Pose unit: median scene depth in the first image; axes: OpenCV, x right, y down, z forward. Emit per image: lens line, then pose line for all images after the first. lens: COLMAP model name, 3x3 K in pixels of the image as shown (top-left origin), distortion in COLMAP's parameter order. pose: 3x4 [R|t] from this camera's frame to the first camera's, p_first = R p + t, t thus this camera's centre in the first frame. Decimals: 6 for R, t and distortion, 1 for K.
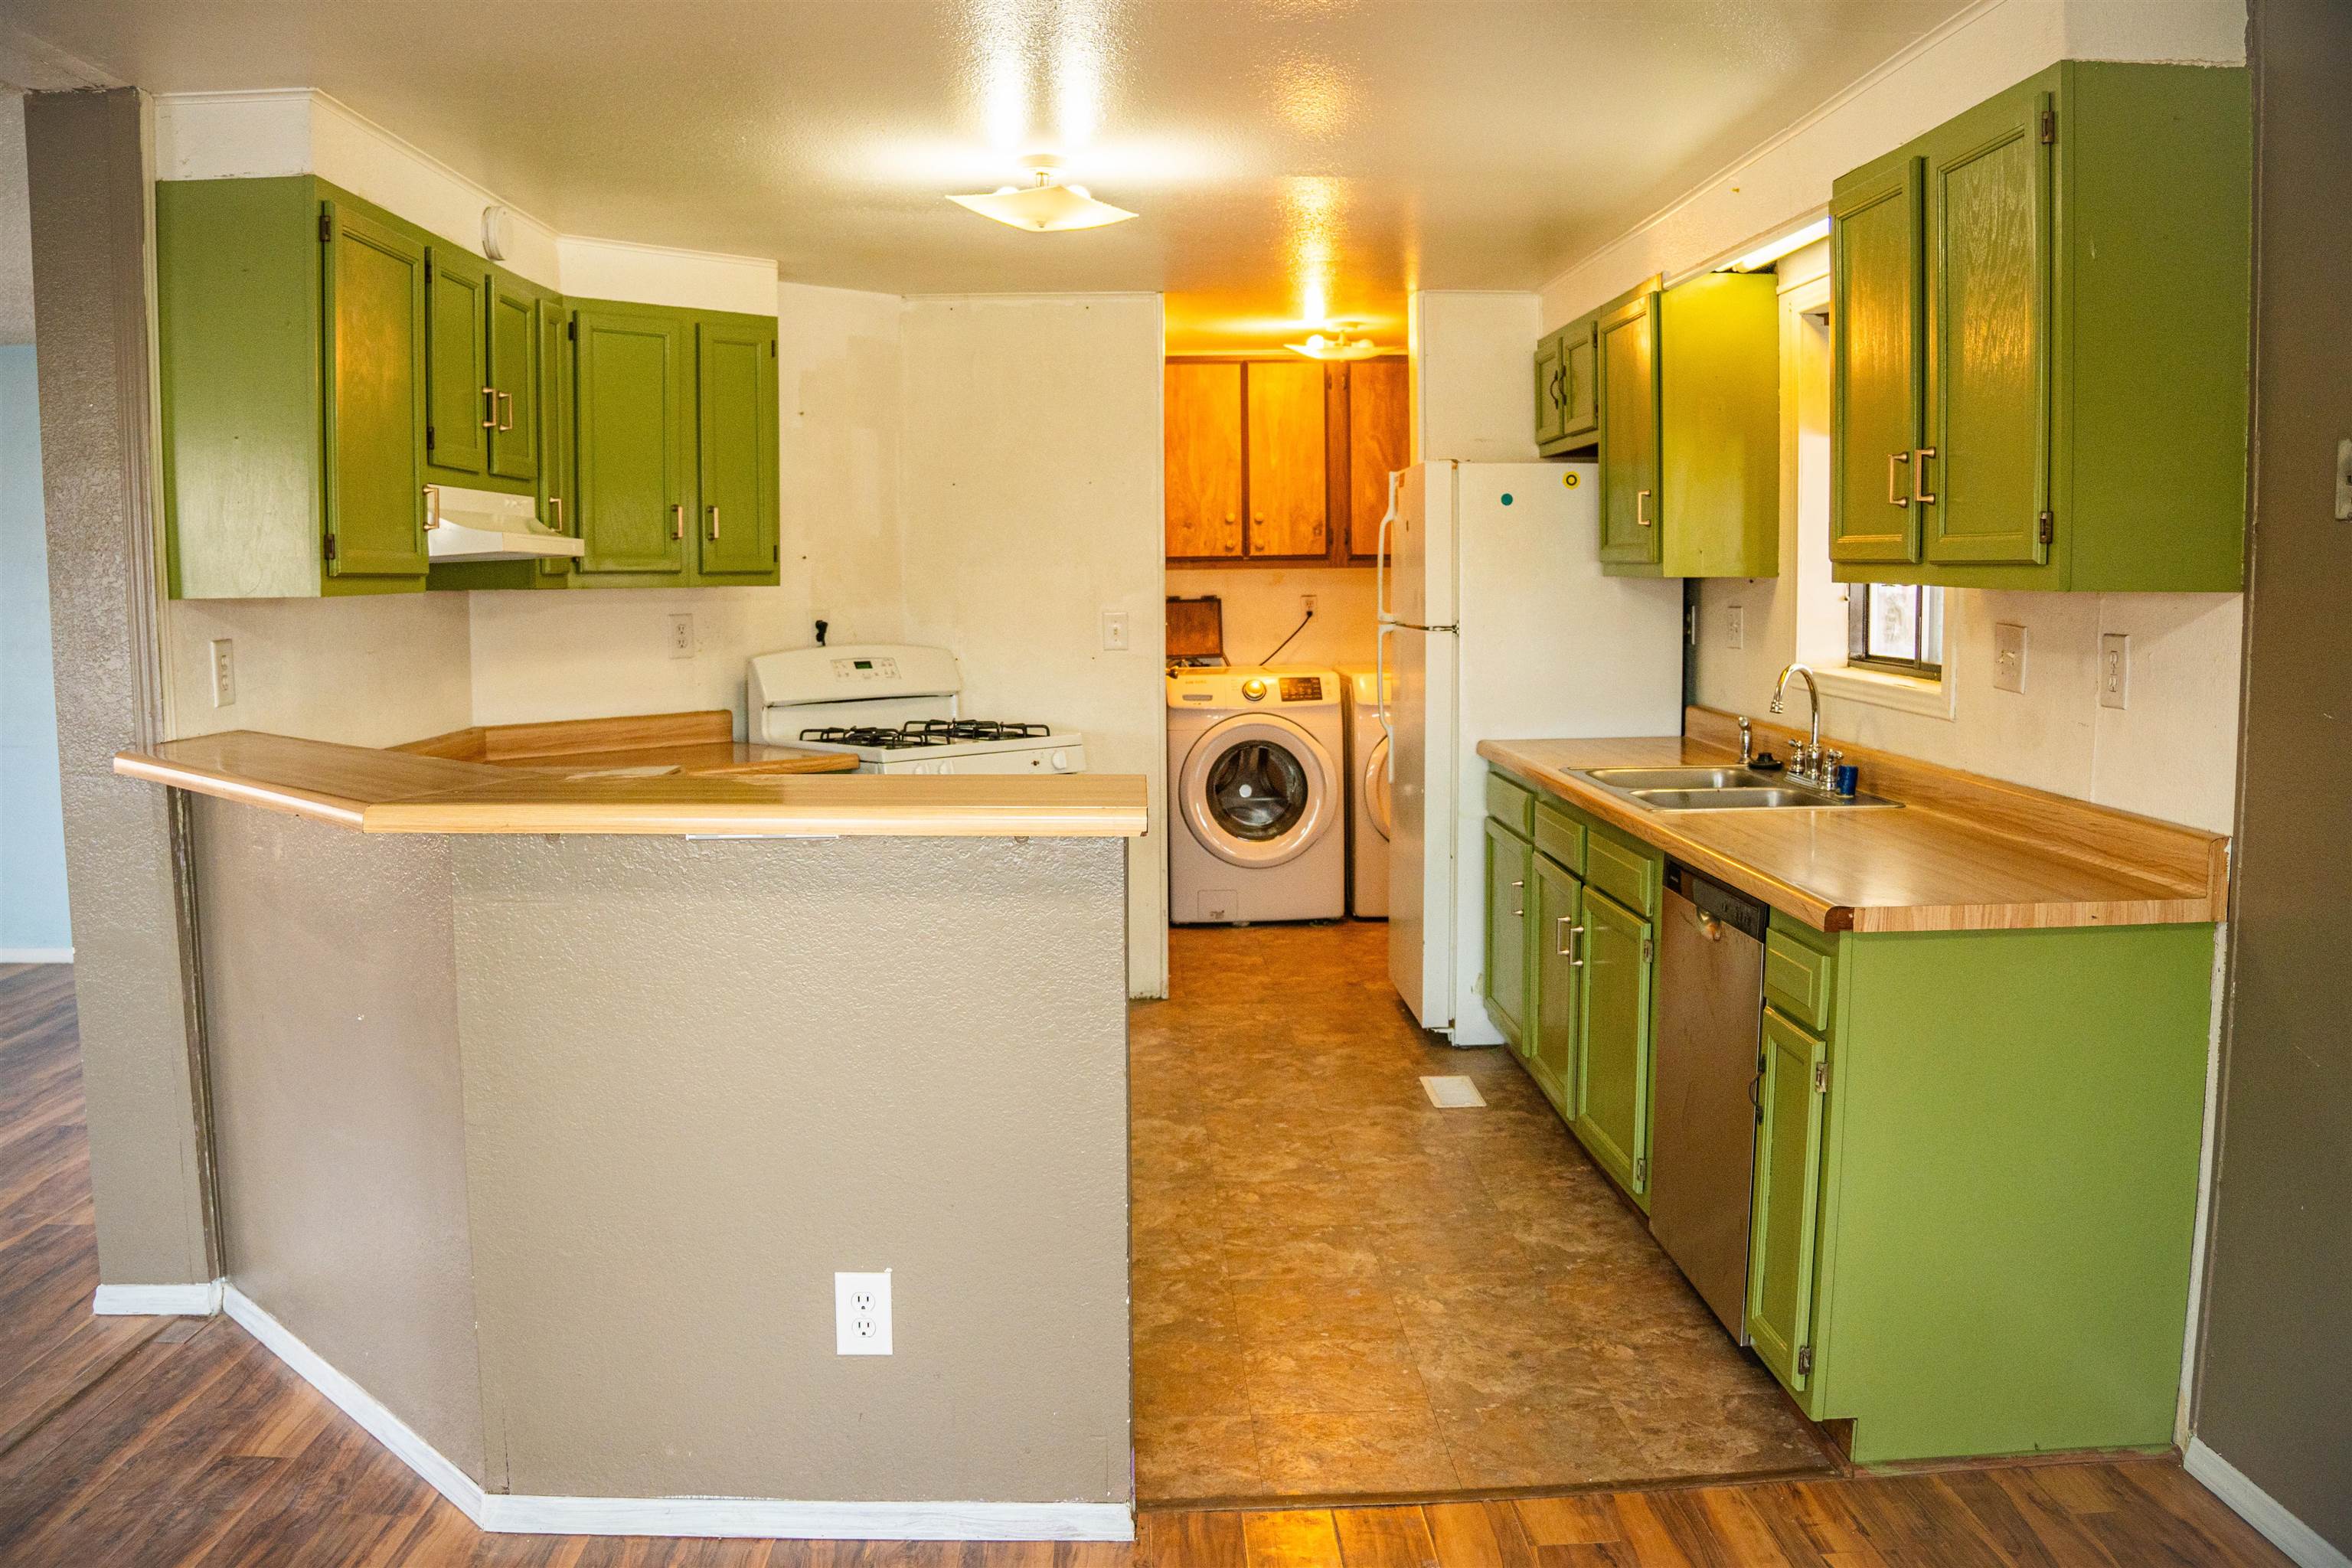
lens RADIAL K [[1884.3, 0, 1176.0], [0, 1884.3, 784.0], [0, 0, 1]] dist [-0.203957, 0.117784]
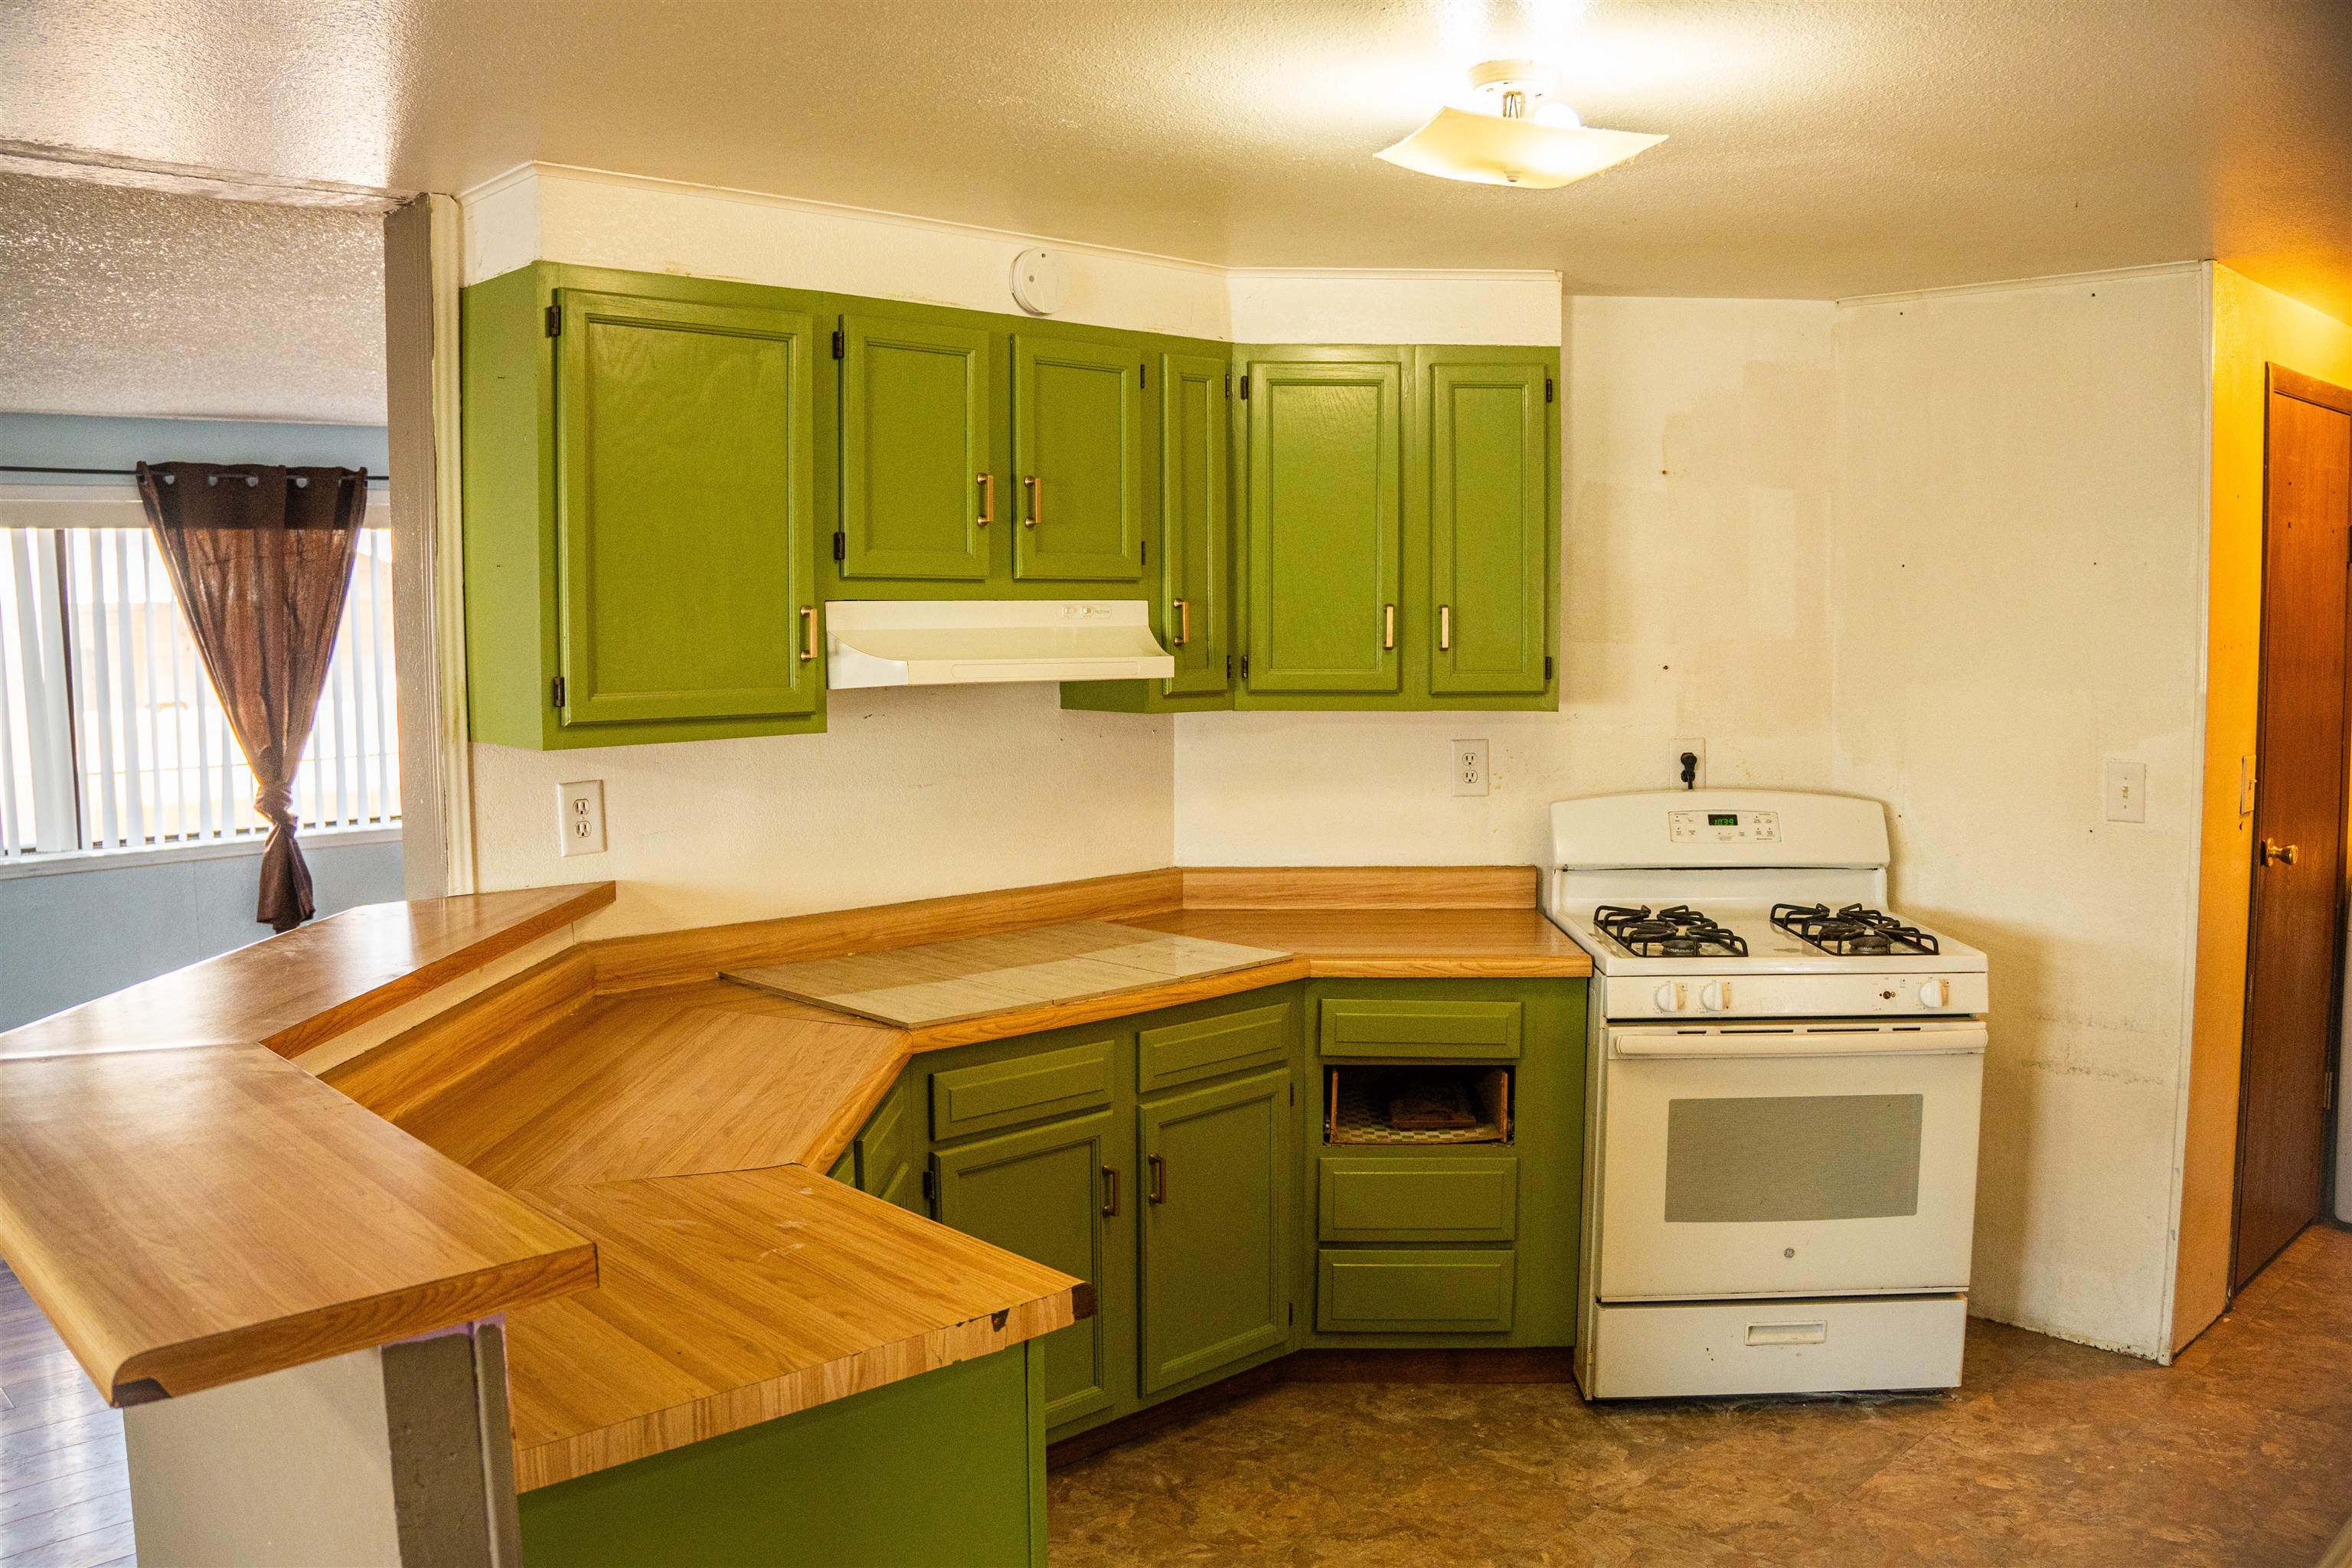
lens RADIAL K [[1884.3, 0, 1176.0], [0, 1884.3, 784.0], [0, 0, 1]] dist [-0.203957, 0.117784]
pose [[0.669983, 0.068495, -0.739210, 0.238800], [-0.080574, 0.996562, 0.019313, -0.081354], [0.737991, 0.046622, 0.673198, 0.398764]]
